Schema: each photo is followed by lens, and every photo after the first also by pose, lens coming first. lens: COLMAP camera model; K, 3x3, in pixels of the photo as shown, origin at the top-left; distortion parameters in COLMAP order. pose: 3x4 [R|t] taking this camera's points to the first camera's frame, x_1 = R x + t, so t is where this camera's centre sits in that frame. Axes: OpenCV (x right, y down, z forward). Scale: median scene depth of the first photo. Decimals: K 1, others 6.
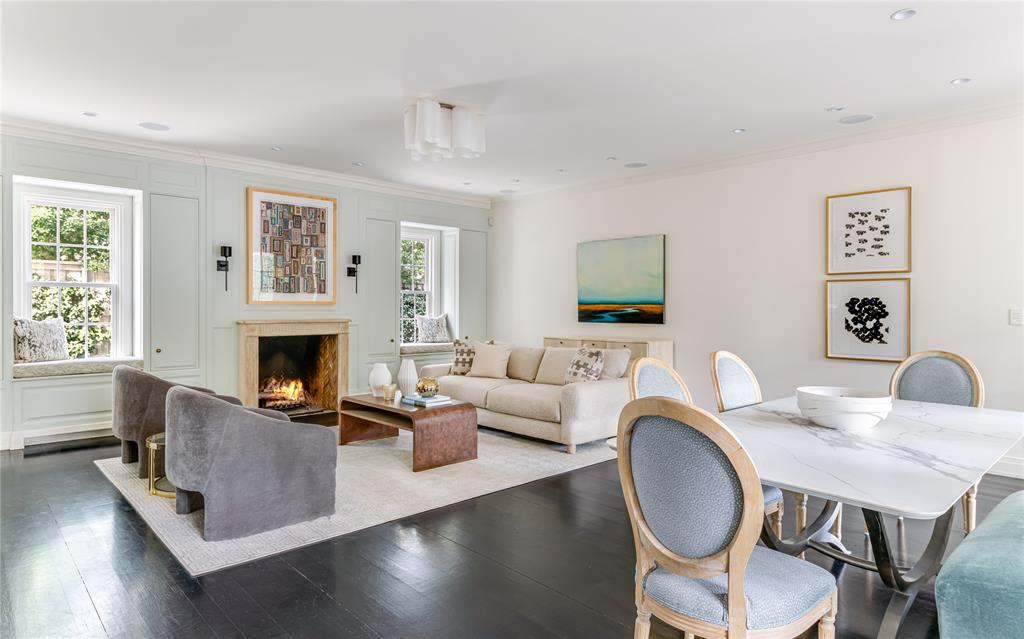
lens RADIAL K [[593.0, 0, 511.6], [0, 593.0, 321.5], [0, 0, 1]] dist [-0.000637, -0.001770]
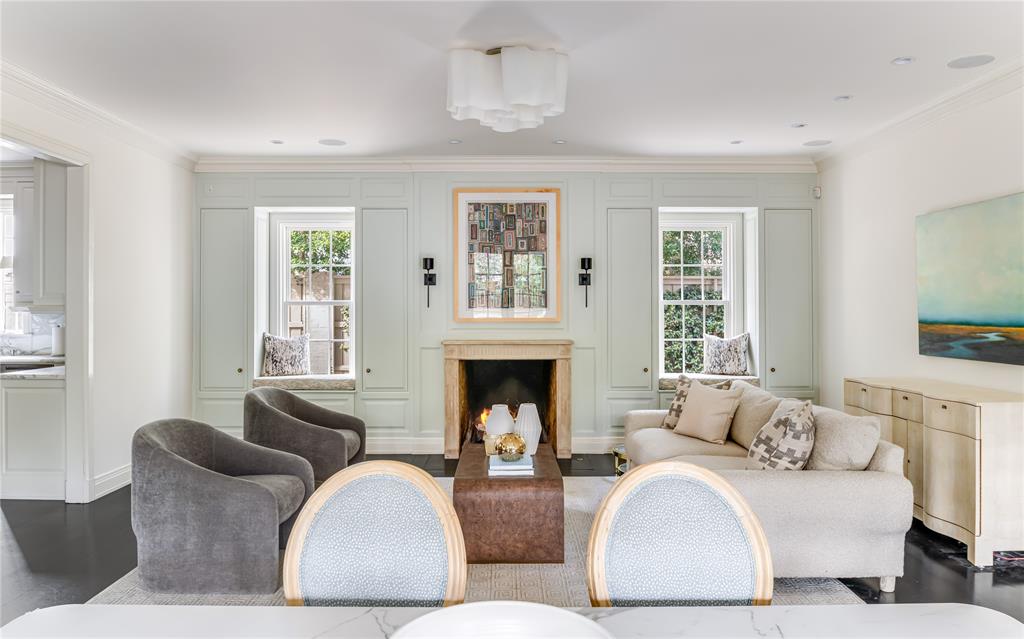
lens RADIAL K [[717.1, 0, 510.0], [0, 717.1, 310.3], [0, 0, 1]] dist [-0.036696, 0.000916]
pose [[0.732713, -0.002654, -0.680532, 0.323994], [-0.012563, 0.999769, -0.017425, -0.027675], [0.680422, 0.021317, 0.732511, 0.268684]]
